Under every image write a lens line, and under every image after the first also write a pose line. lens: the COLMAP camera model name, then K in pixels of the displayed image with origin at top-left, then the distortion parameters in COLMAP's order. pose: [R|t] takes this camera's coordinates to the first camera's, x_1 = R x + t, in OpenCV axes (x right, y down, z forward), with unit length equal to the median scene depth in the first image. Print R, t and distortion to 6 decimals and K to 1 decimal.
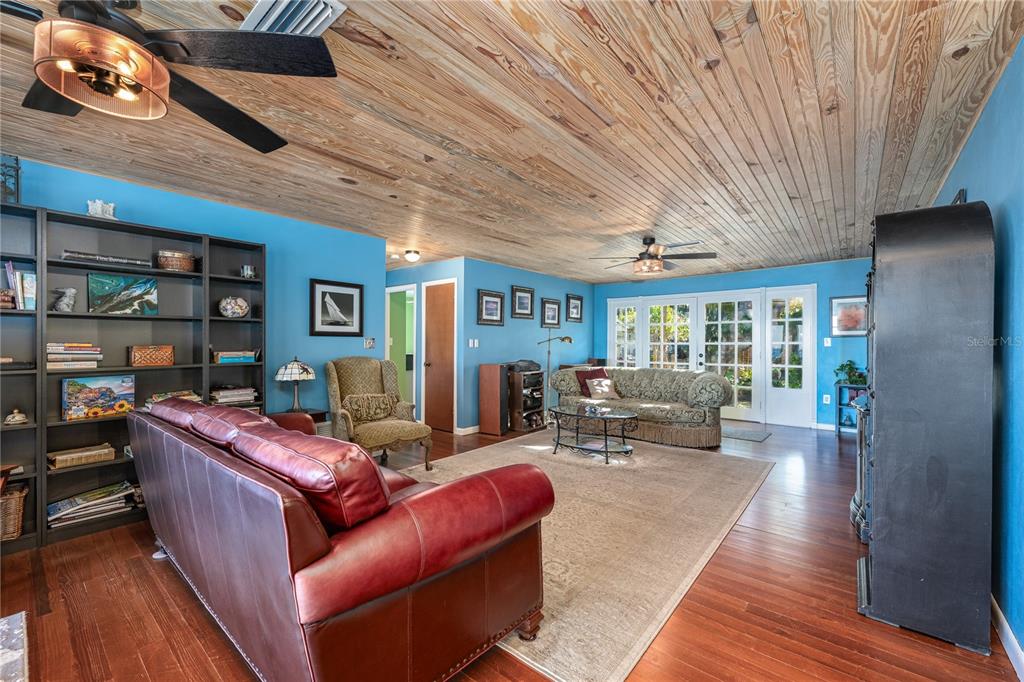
lens RADIAL K [[416.1, 0, 509.8], [0, 416.1, 340.9], [0, 0, 1]] dist [0.001919, 0.000051]
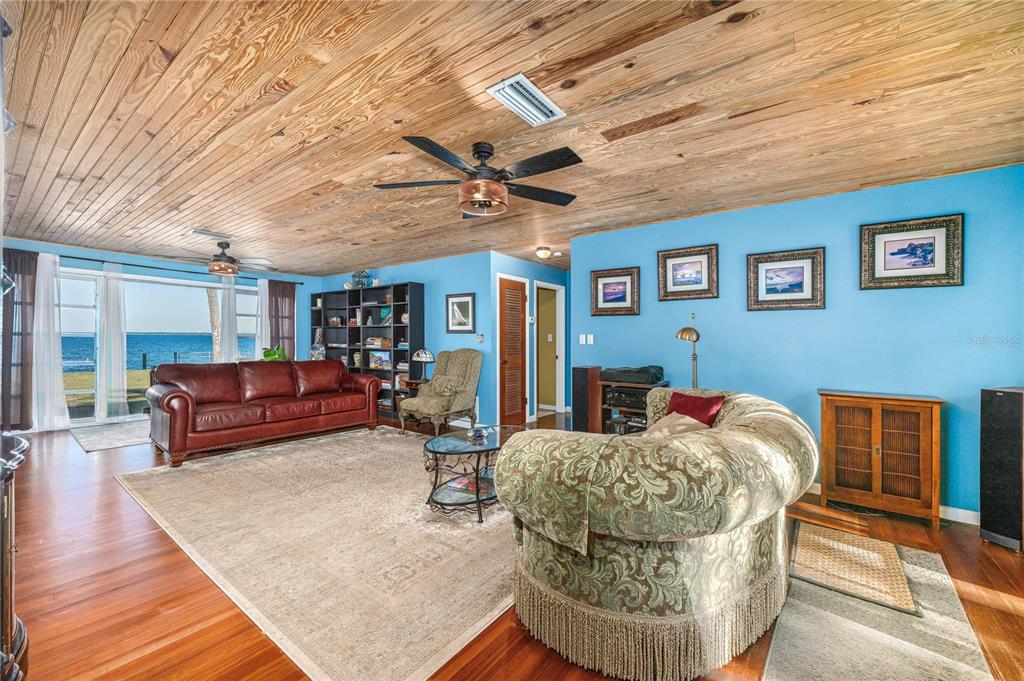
lens RADIAL K [[411.6, 0, 510.0], [0, 411.6, 339.9], [0, 0, 1]] dist [-0.002643, -0.000177]
pose [[0.042404, 0.003316, -0.999095, 0.921087], [-0.002915, 0.999991, 0.003195, 0.005511], [0.999096, 0.002777, 0.042413, 1.070479]]
